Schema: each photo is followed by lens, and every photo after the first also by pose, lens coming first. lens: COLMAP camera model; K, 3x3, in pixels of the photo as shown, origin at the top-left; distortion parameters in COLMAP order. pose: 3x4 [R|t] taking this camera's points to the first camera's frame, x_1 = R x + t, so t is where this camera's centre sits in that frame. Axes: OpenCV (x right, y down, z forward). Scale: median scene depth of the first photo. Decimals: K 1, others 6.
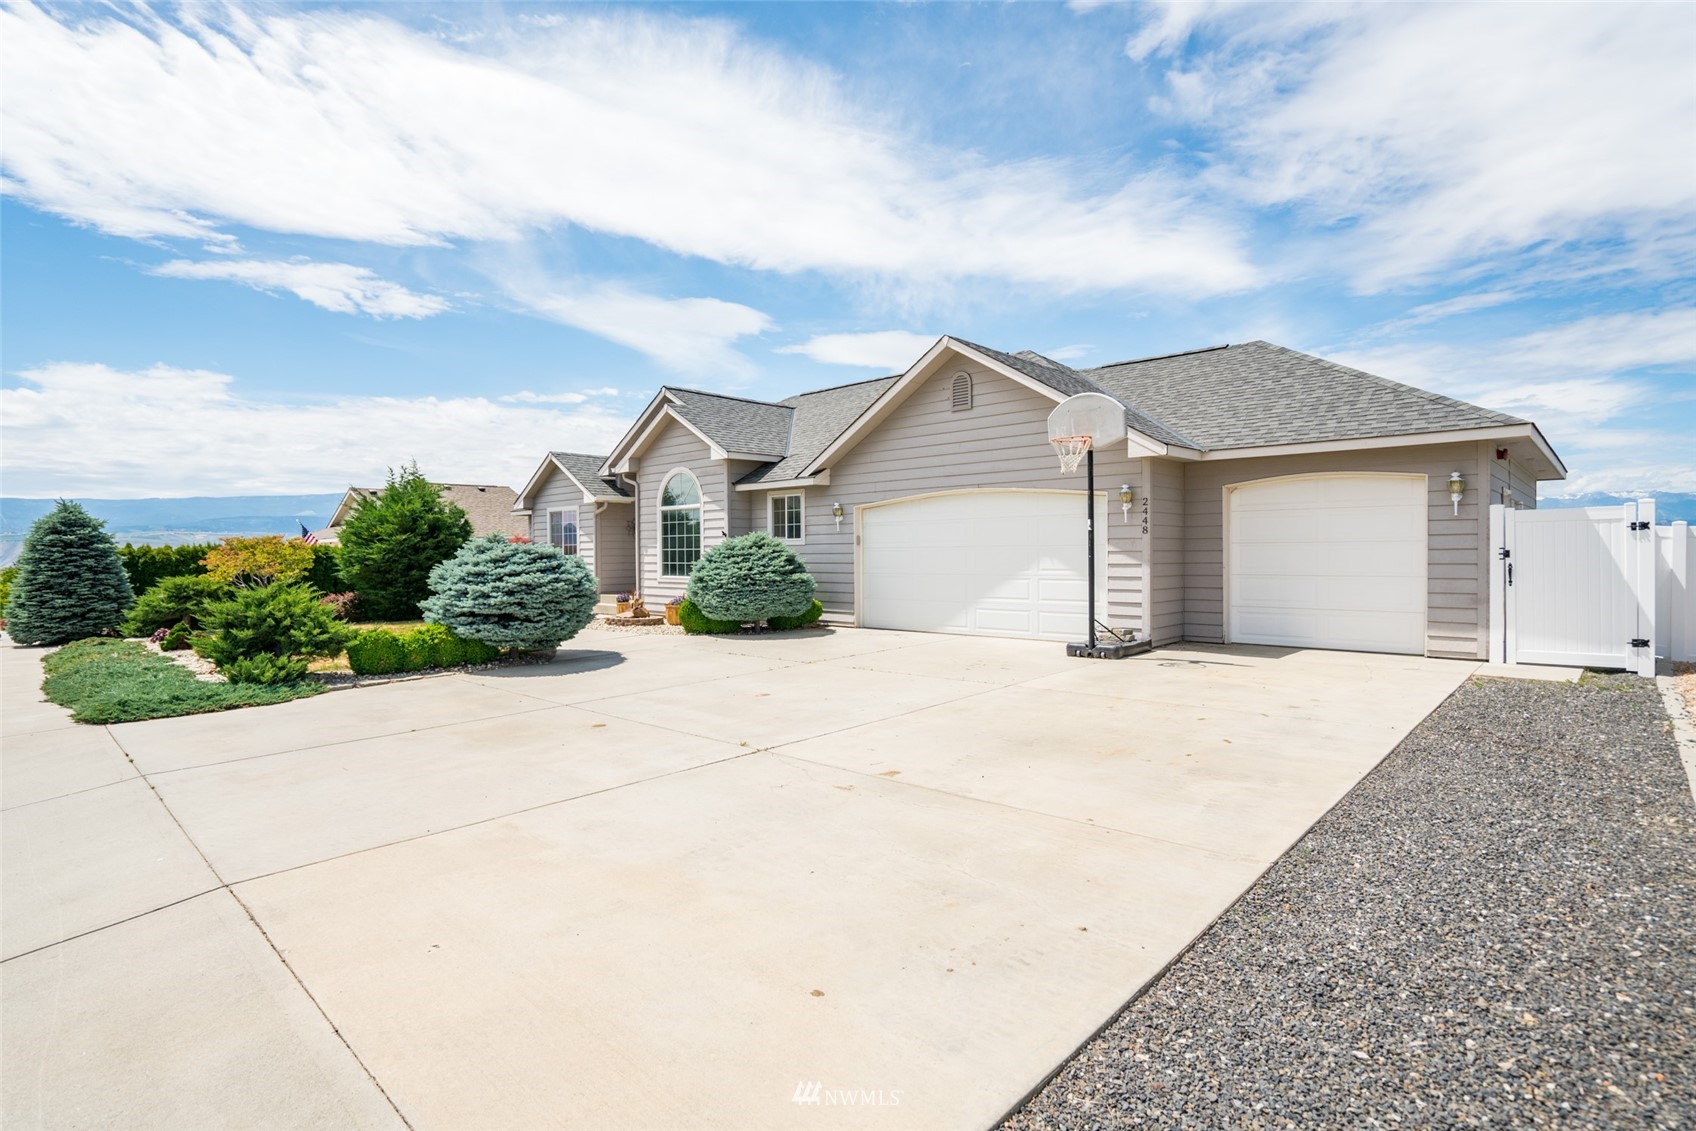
lens RADIAL K [[806.3, 0, 850.6], [0, 806.3, 571.8], [0, 0, 1]] dist [-0.002007, 0.003036]
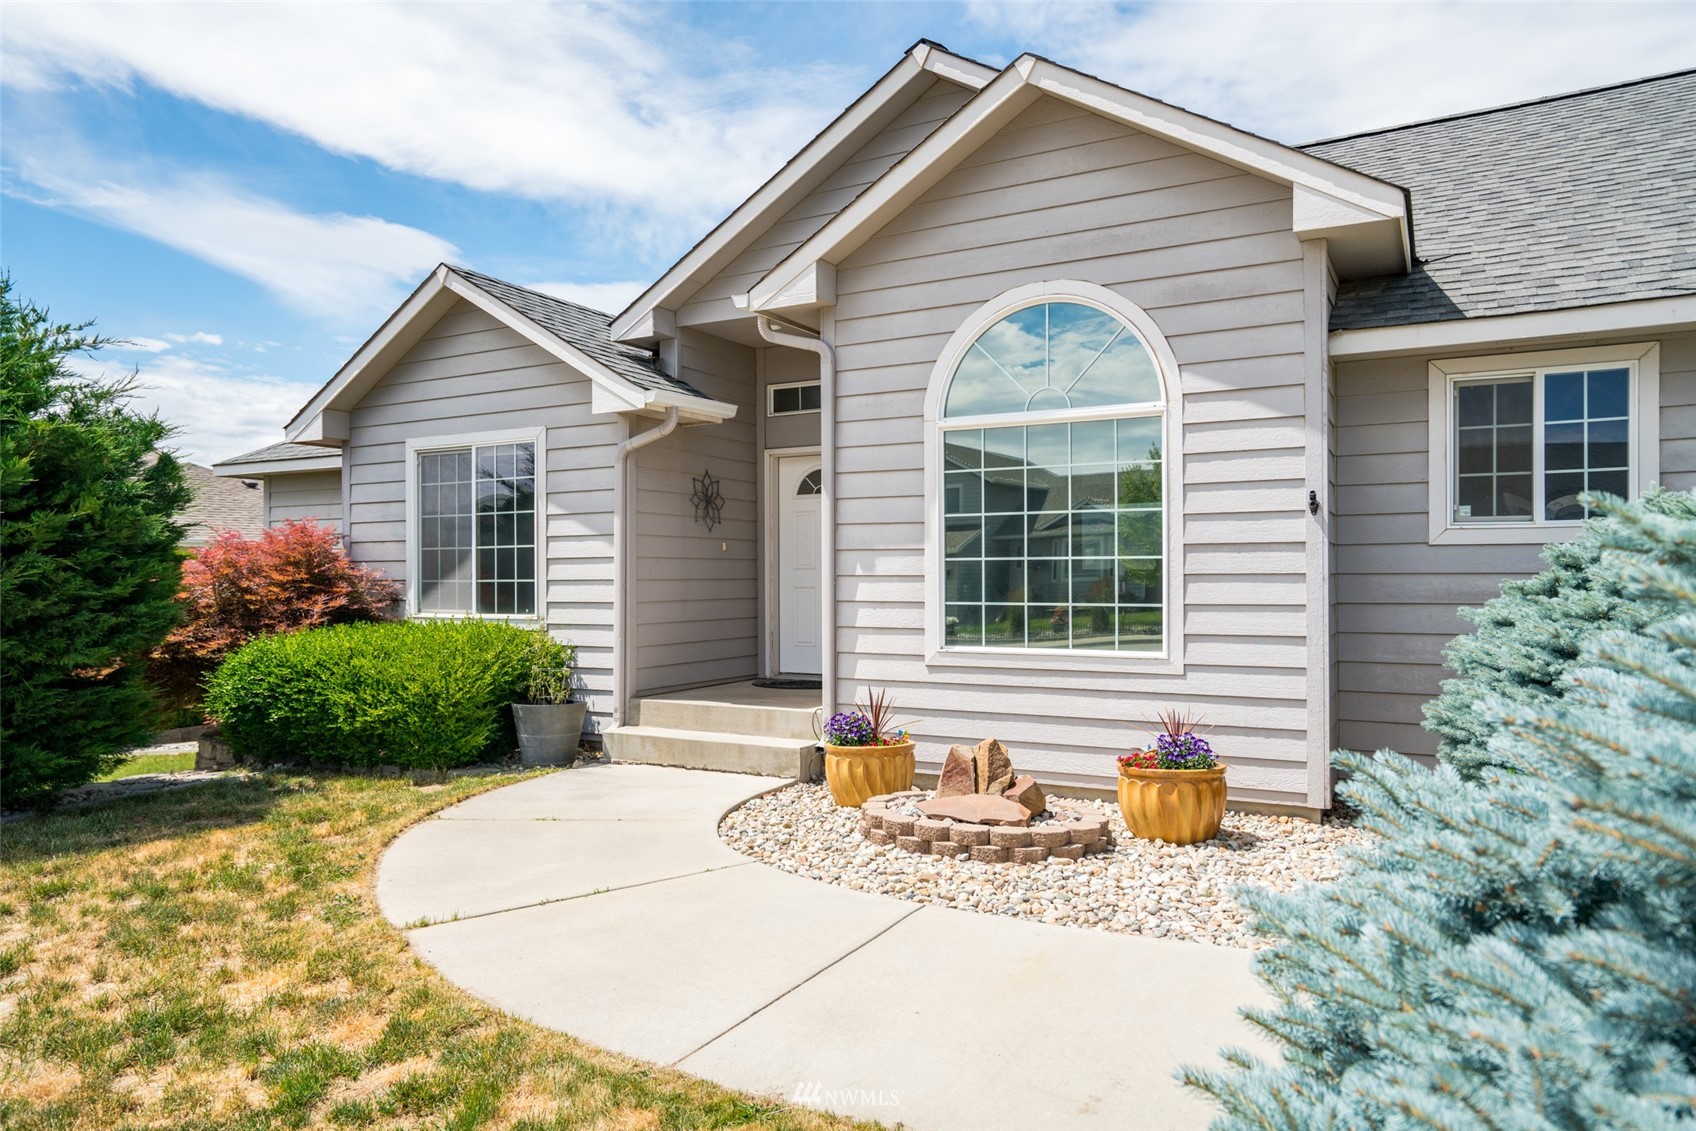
lens RADIAL K [[1049.9, 0, 854.1], [0, 1049.9, 564.7], [0, 0, 1]] dist [-0.011565, -0.000134]
pose [[0.965779, -0.003030, 0.259350, -0.403999], [0.008928, 0.999728, -0.021566, -0.018890], [-0.259214, 0.023144, 0.965543, 0.683567]]
